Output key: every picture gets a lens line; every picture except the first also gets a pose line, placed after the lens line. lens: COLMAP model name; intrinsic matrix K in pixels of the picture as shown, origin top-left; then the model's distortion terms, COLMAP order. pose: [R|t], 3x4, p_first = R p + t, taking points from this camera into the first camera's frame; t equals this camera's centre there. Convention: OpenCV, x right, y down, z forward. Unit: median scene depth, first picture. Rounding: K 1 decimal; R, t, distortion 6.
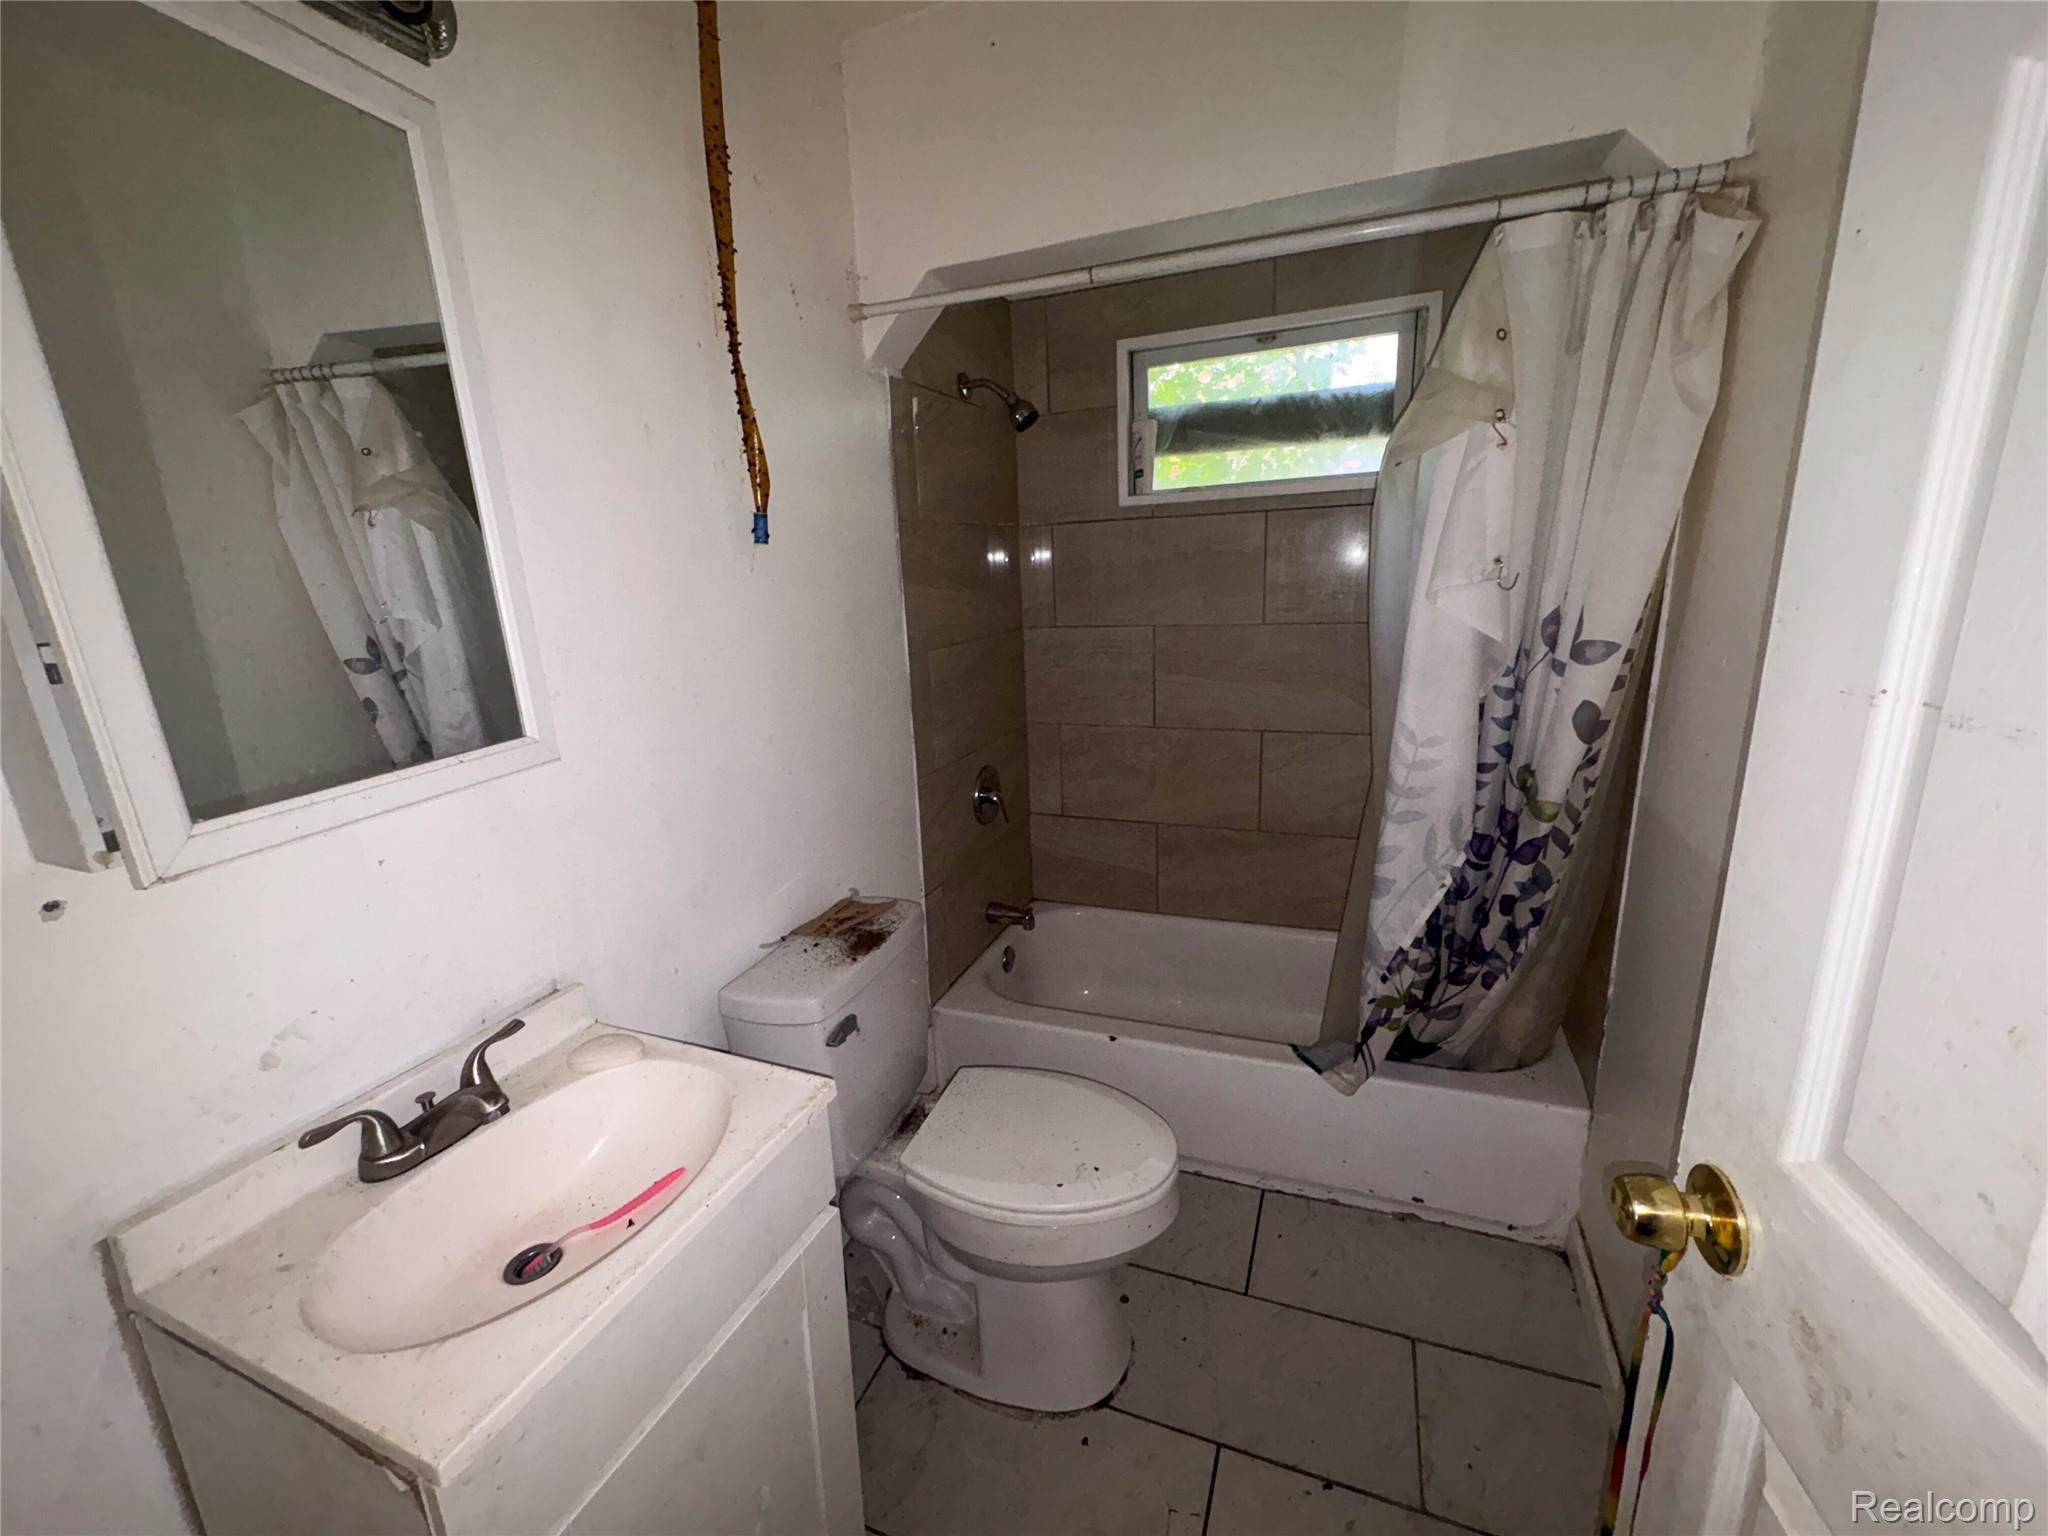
lens RADIAL K [[817.7, 0, 1024.0], [0, 817.7, 768.0], [0, 0, 1]] dist [0.000887, -0.000253]
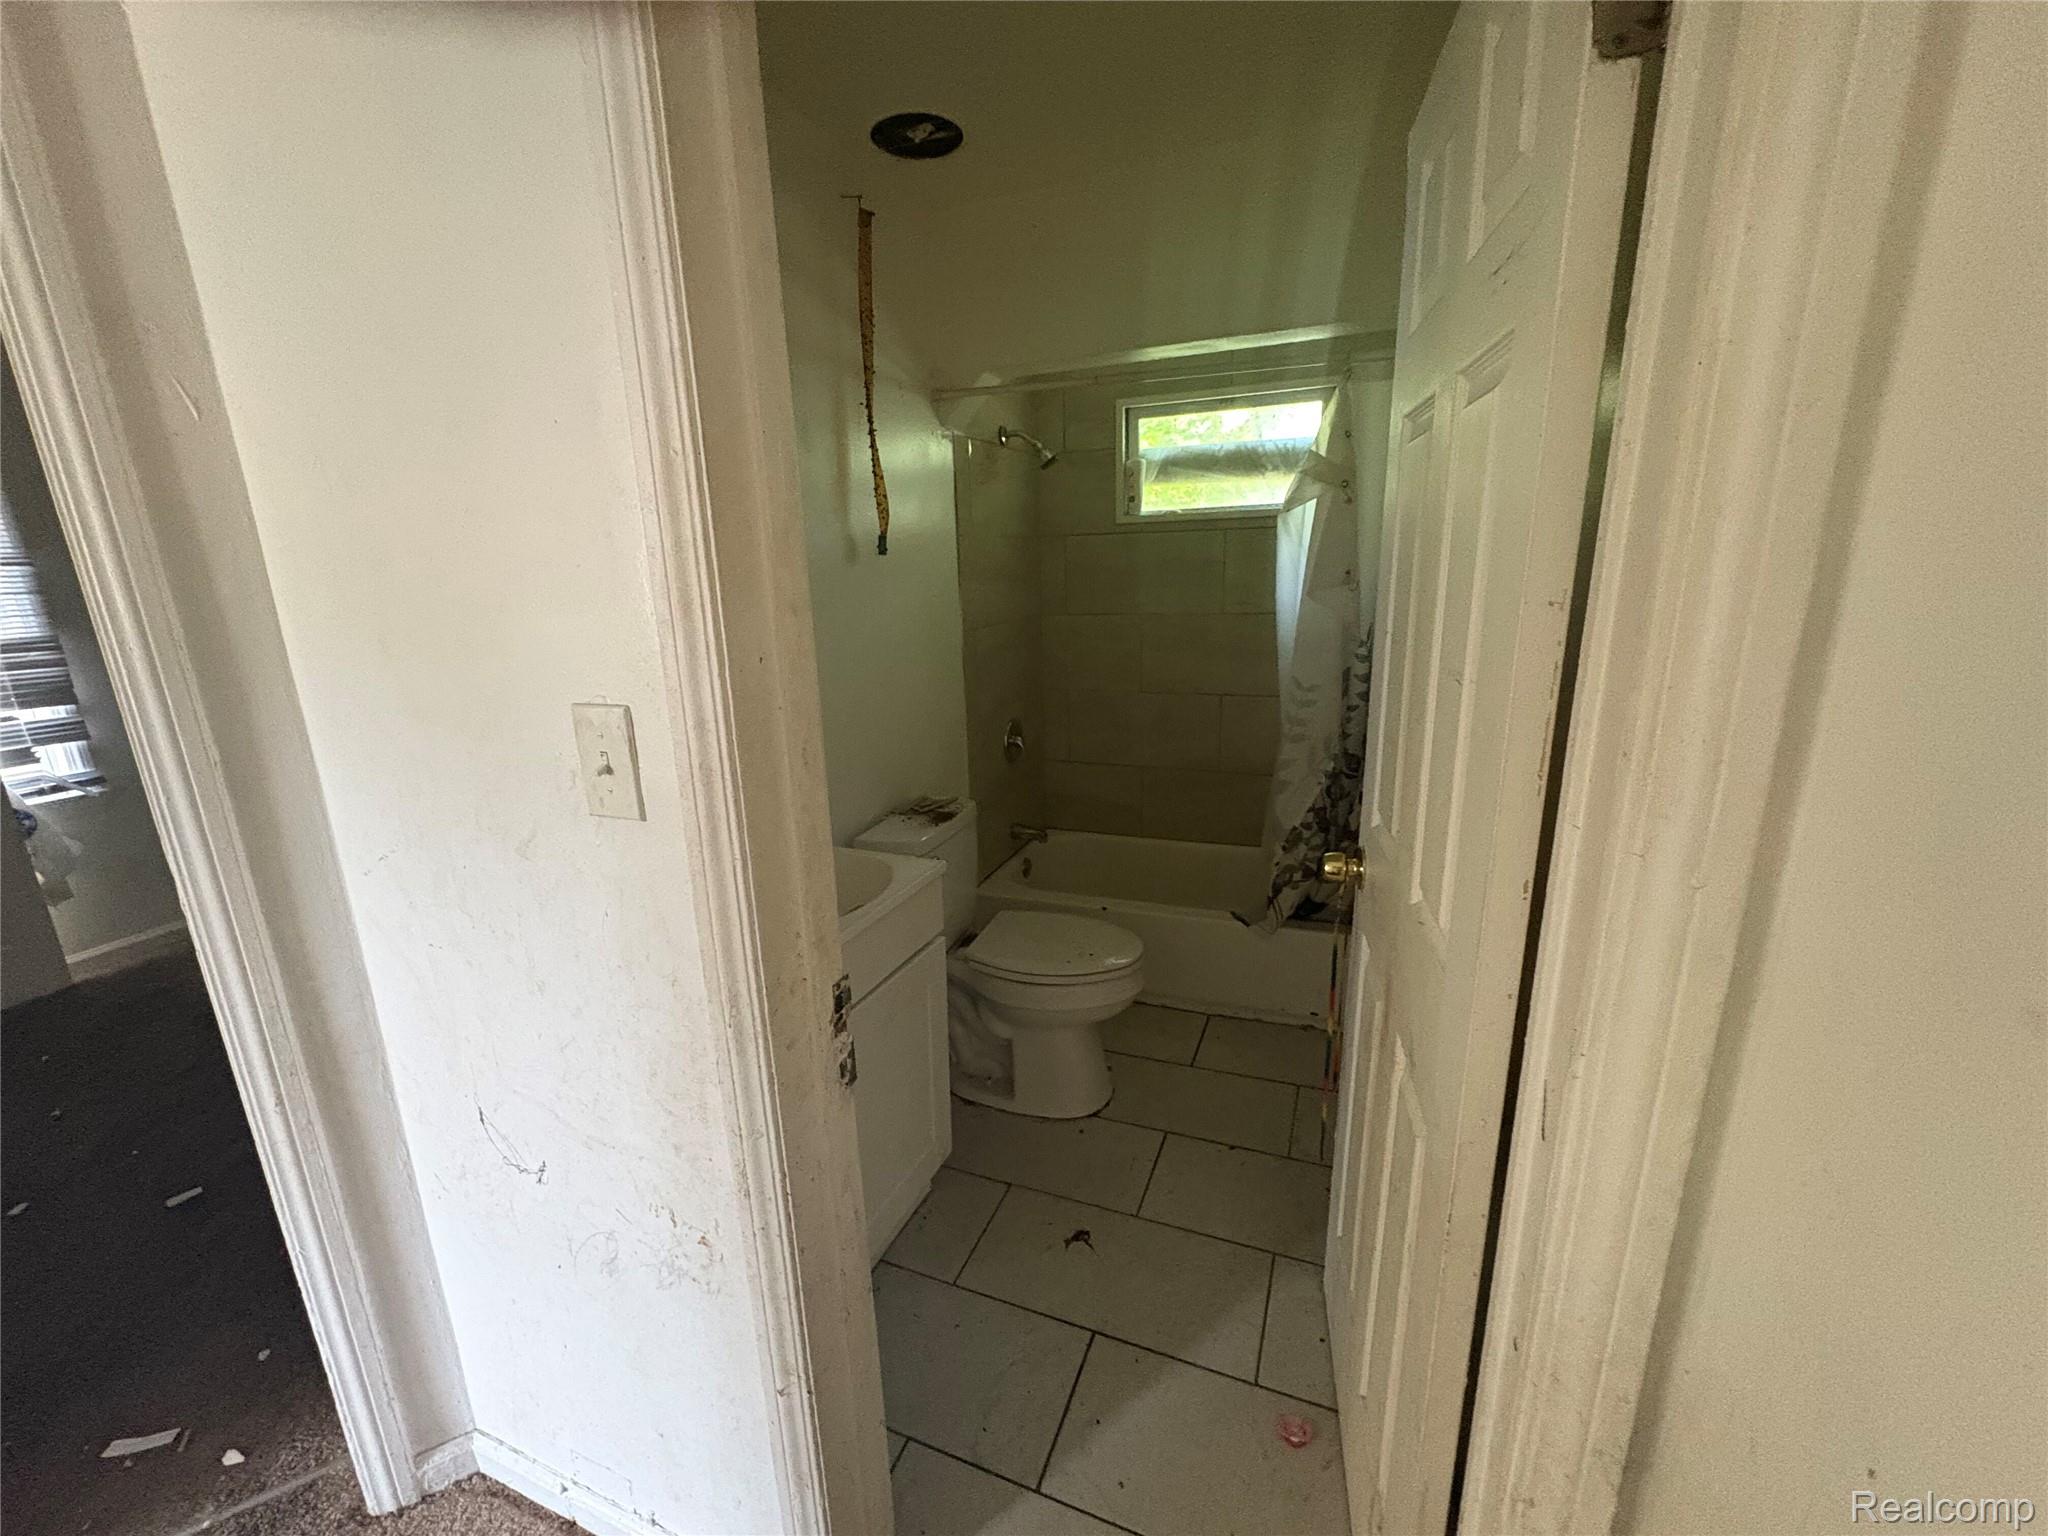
lens RADIAL K [[817.7, 0, 1024.0], [0, 817.7, 768.0], [0, 0, 1]] dist [0.000887, -0.000253]
pose [[0.999888, 0.014699, -0.002740, -0.035078], [-0.014672, 0.999845, 0.009730, 0.096864], [0.002883, -0.009689, 0.999949, -0.480647]]
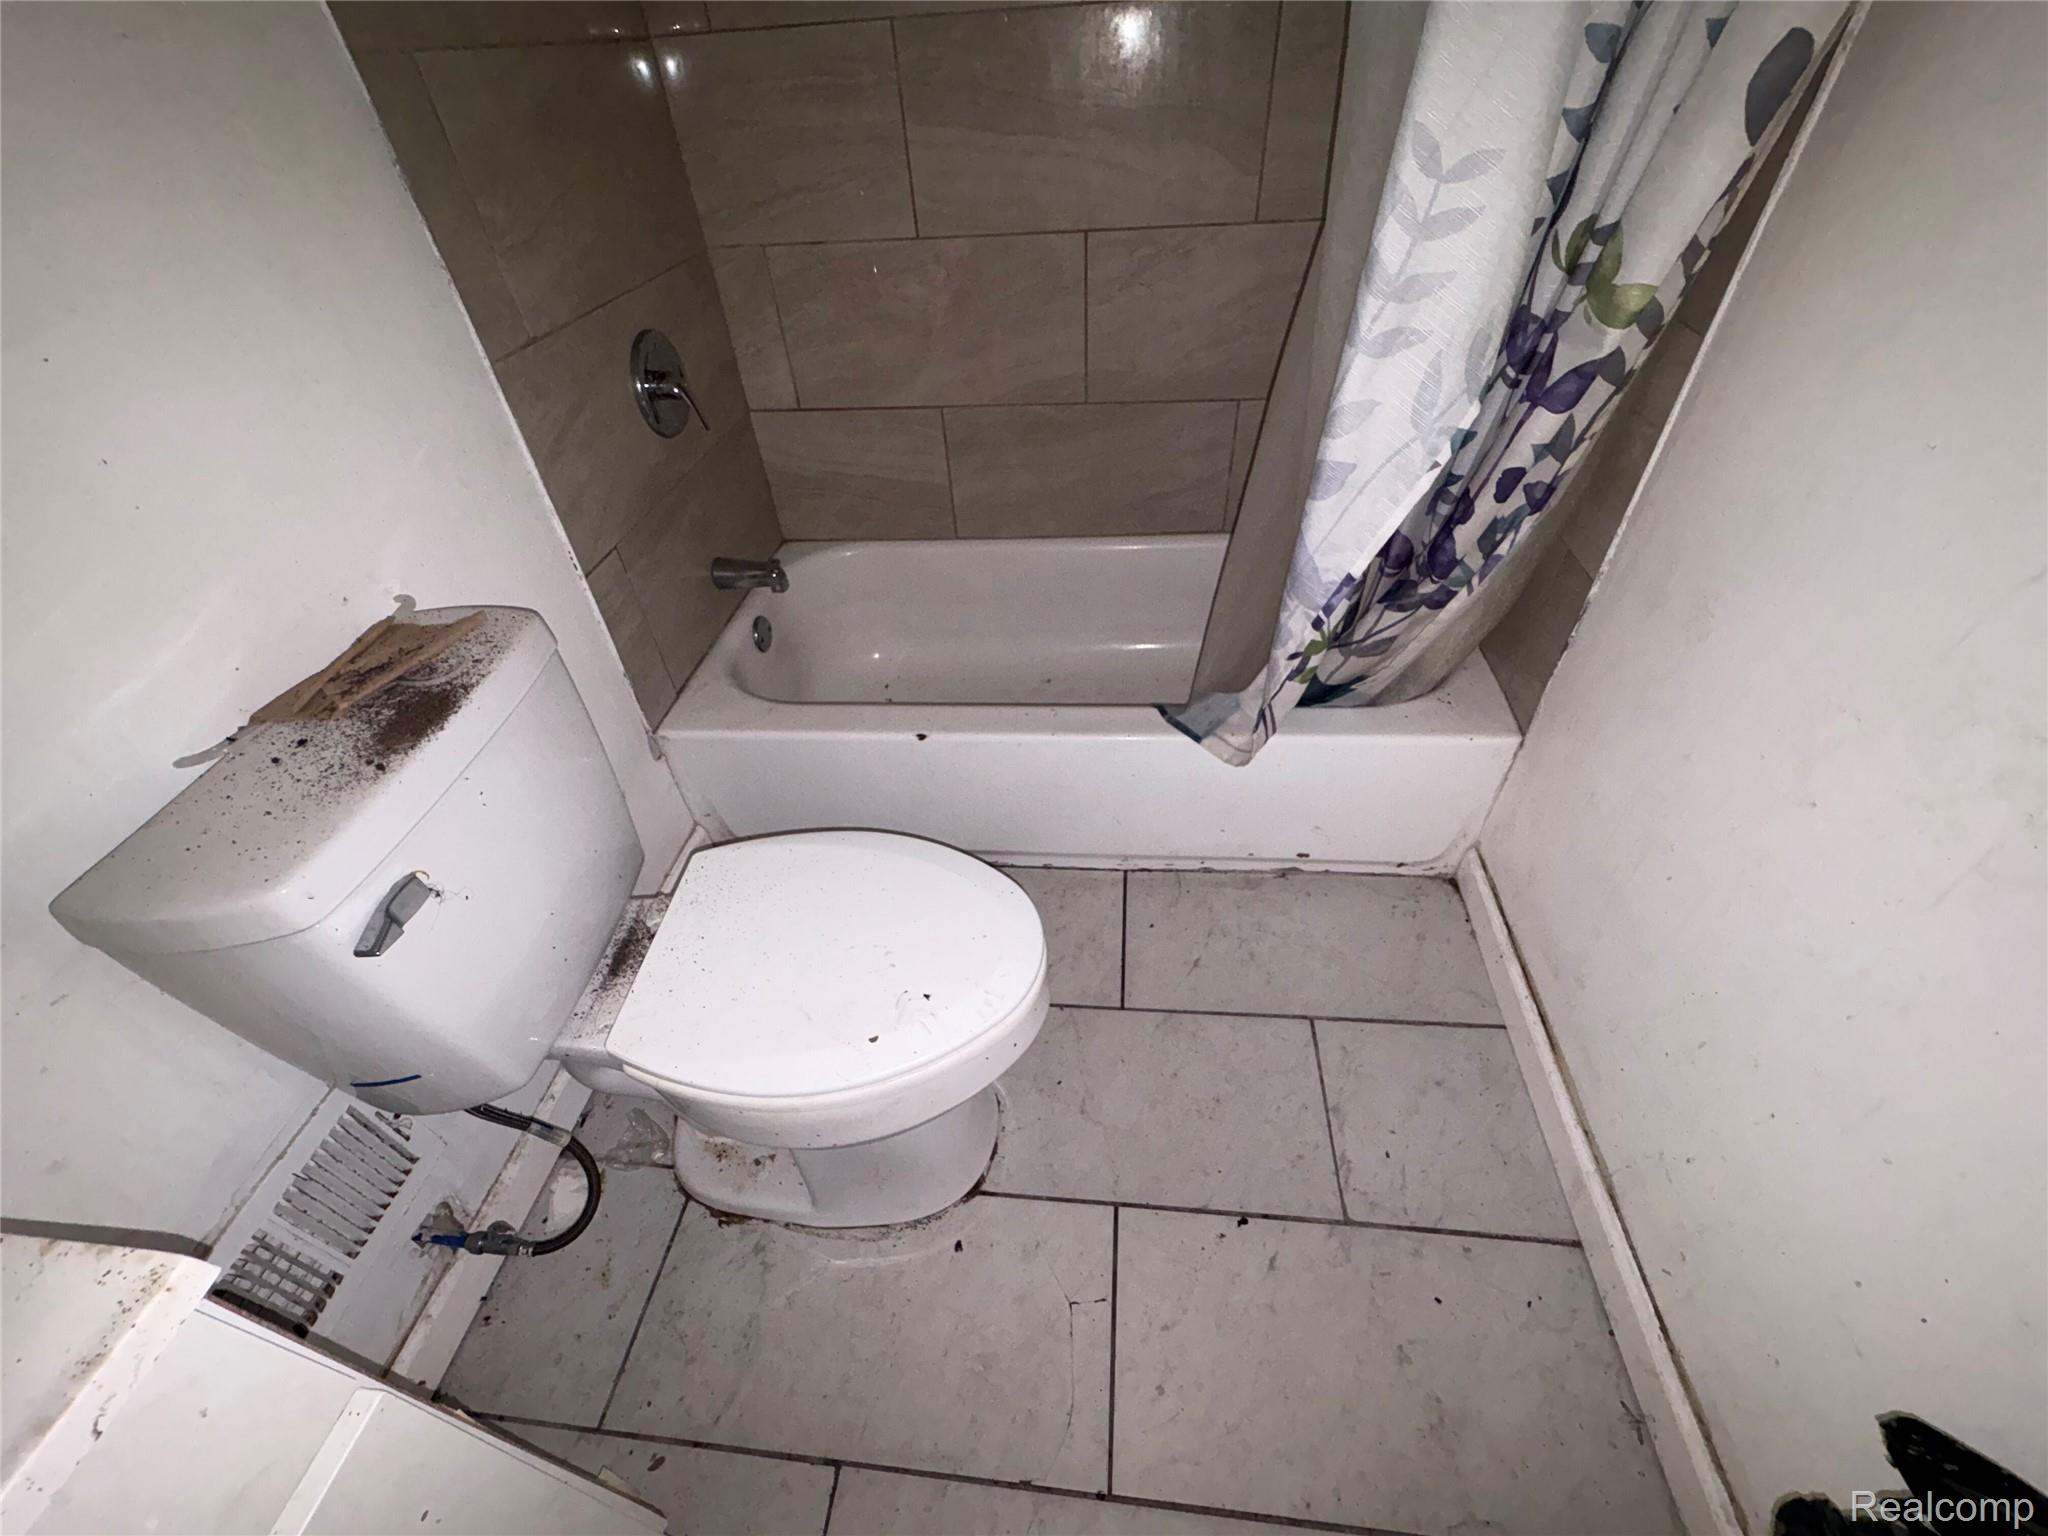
lens RADIAL K [[817.7, 0, 1024.0], [0, 817.7, 768.0], [0, 0, 1]] dist [0.000887, -0.000253]
pose [[0.961110, -0.192459, 0.198057, 0.058030], [0.080229, 0.880822, 0.466600, 0.032513], [-0.264255, -0.432564, 0.862008, 0.421615]]
